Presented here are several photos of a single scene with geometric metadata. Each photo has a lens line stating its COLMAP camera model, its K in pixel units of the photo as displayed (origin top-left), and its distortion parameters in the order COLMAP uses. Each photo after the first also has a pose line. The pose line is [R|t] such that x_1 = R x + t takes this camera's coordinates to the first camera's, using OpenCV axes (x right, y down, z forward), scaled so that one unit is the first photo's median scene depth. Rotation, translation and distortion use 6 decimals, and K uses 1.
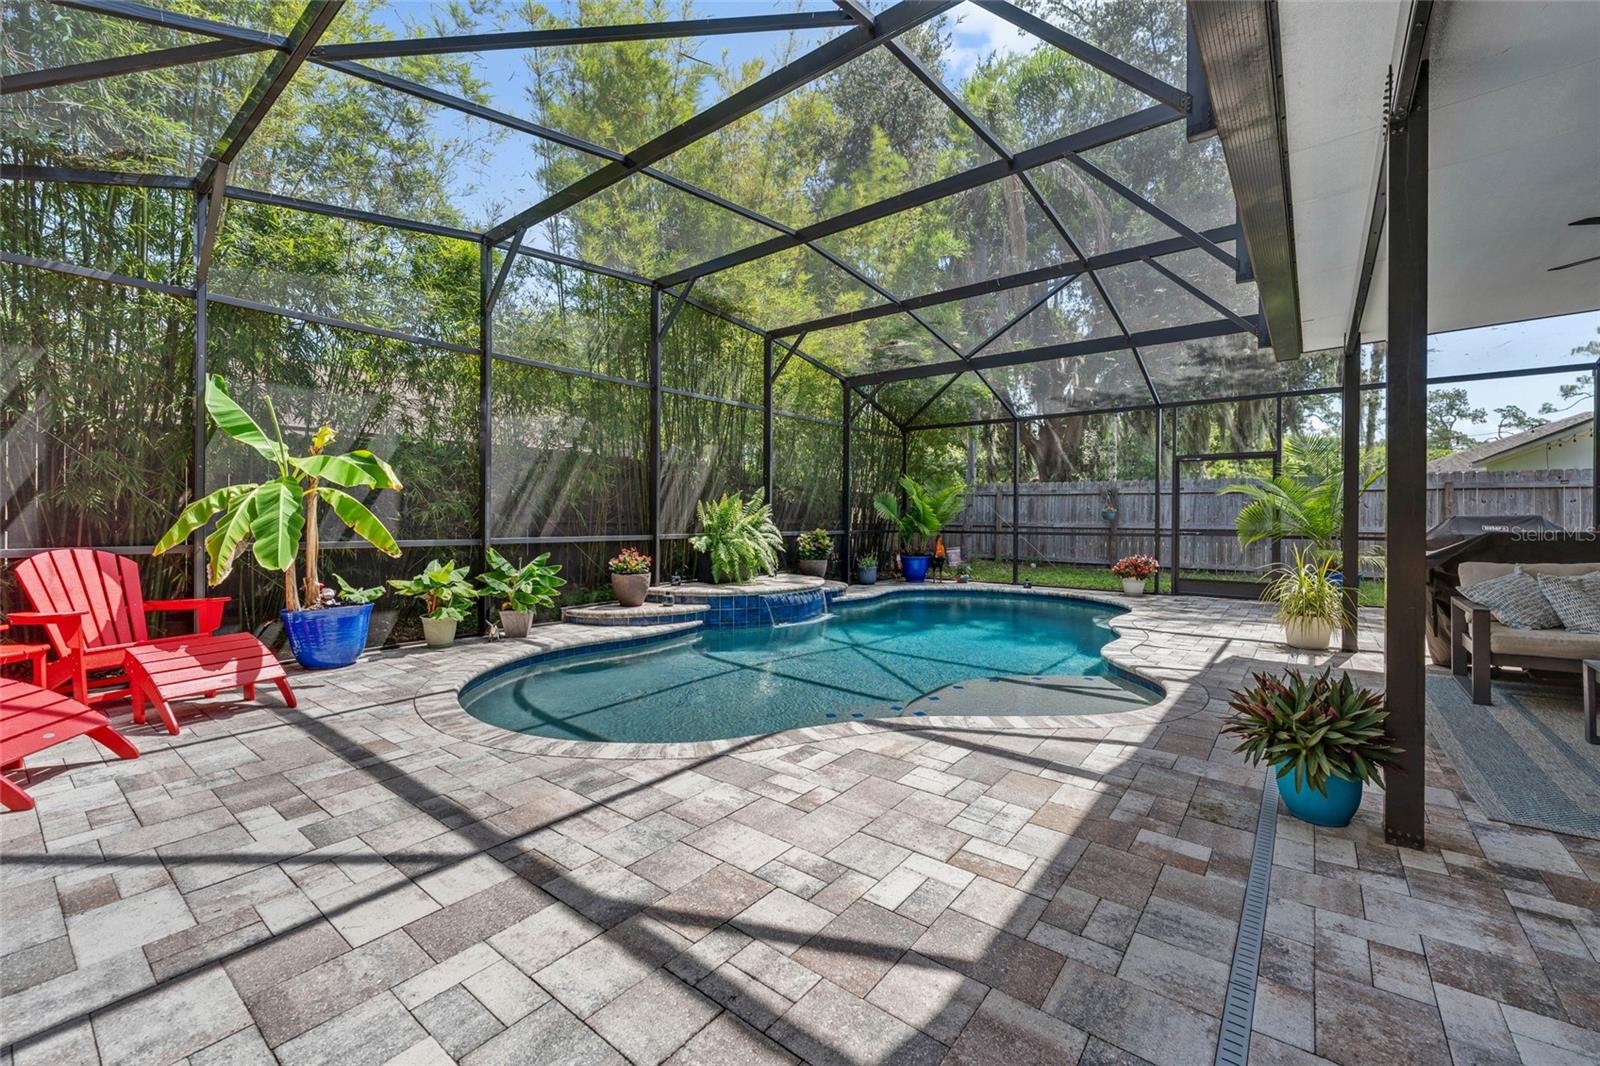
lens RADIAL K [[651.6, 0, 791.9], [0, 651.6, 522.5], [0, 0, 1]] dist [0.002338, -0.001629]
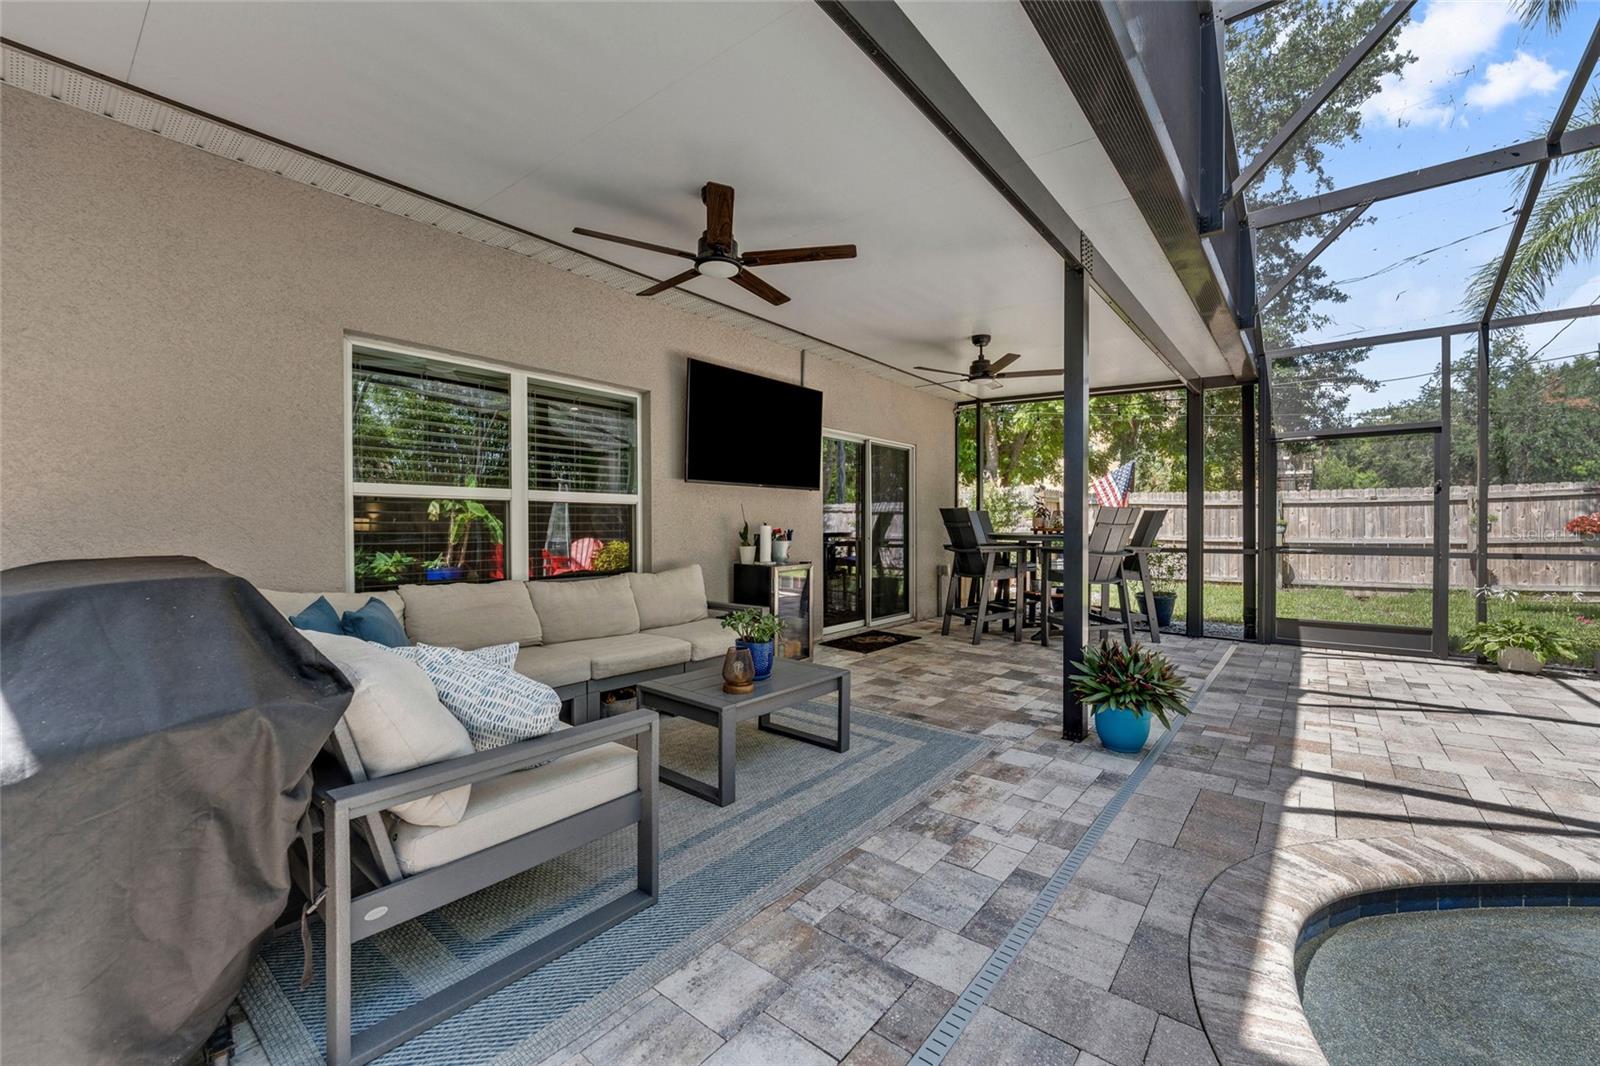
lens RADIAL K [[651.6, 0, 800.5], [0, 651.6, 524.4], [0, 0, 1]] dist [0.002338, -0.001629]
pose [[-0.999987, 0.001398, -0.004805, 1.289635], [0.001401, 0.999999, -0.000689, -0.013101], [0.004804, -0.000695, -0.999988, 2.049833]]
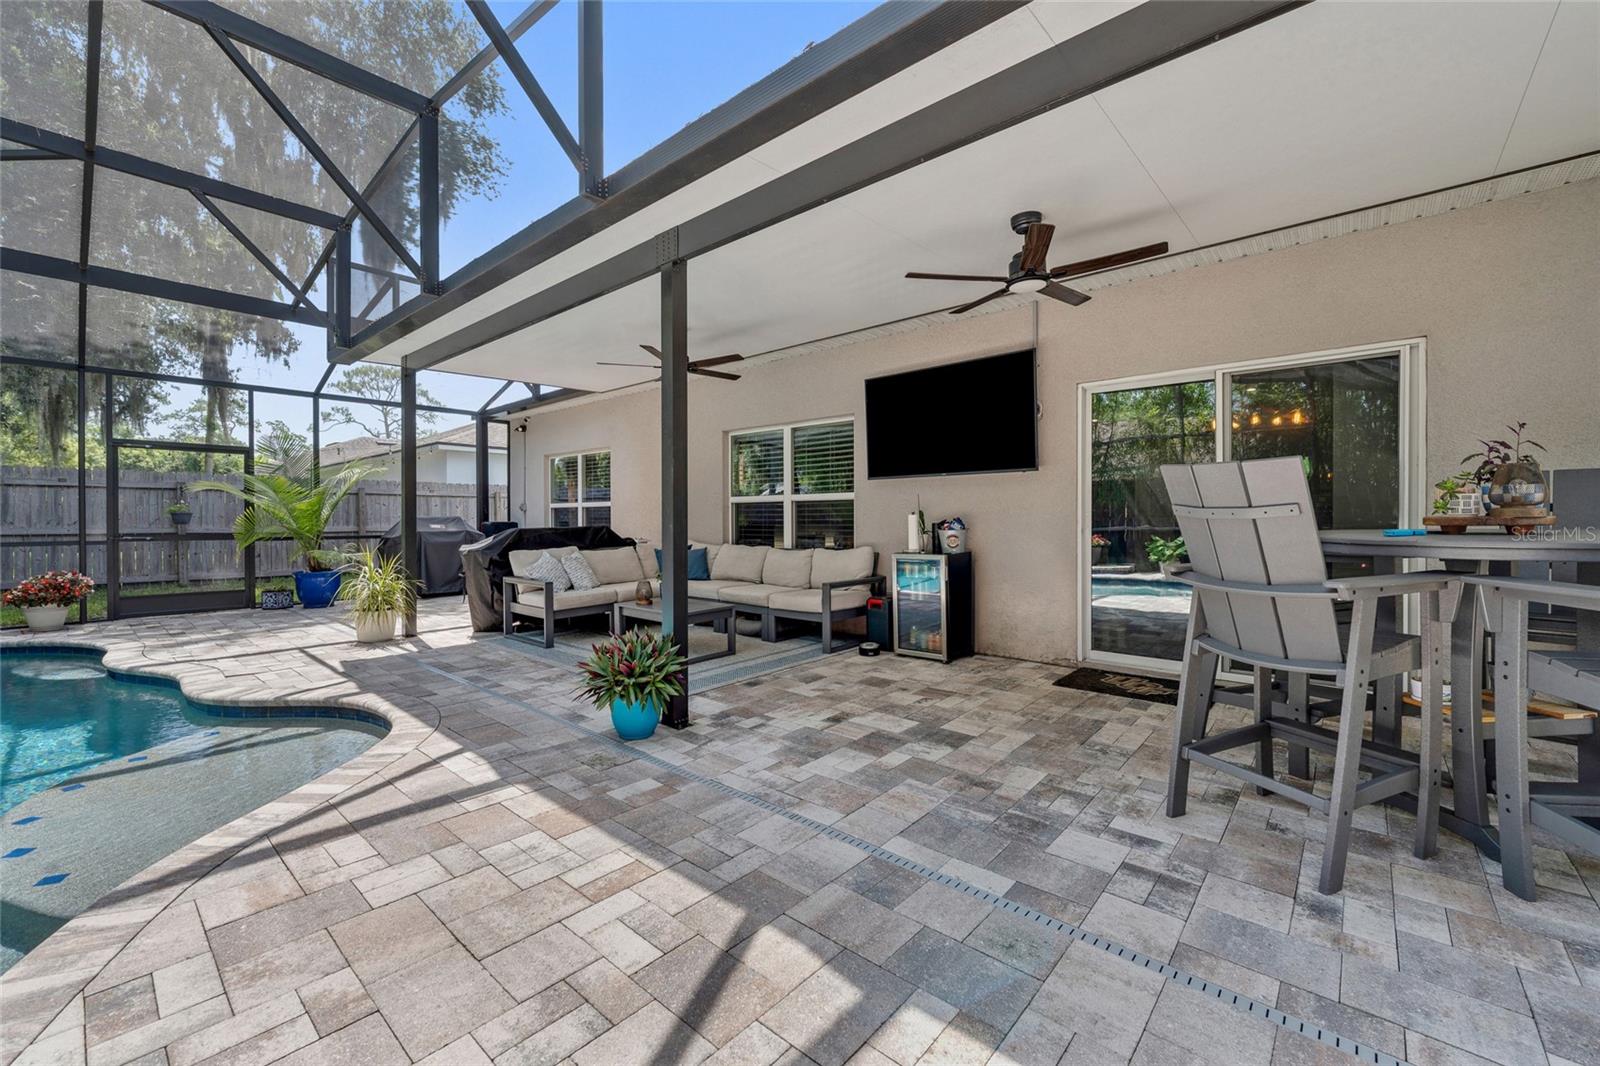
lens RADIAL K [[651.6, 0, 801.6], [0, 651.6, 531.7], [0, 0, 1]] dist [0.002338, -0.001629]
pose [[0.045260, -0.023053, 0.998709, -0.484544], [0.009439, 0.999699, 0.022648, -0.008735], [-0.998931, 0.008402, 0.045464, 0.503286]]
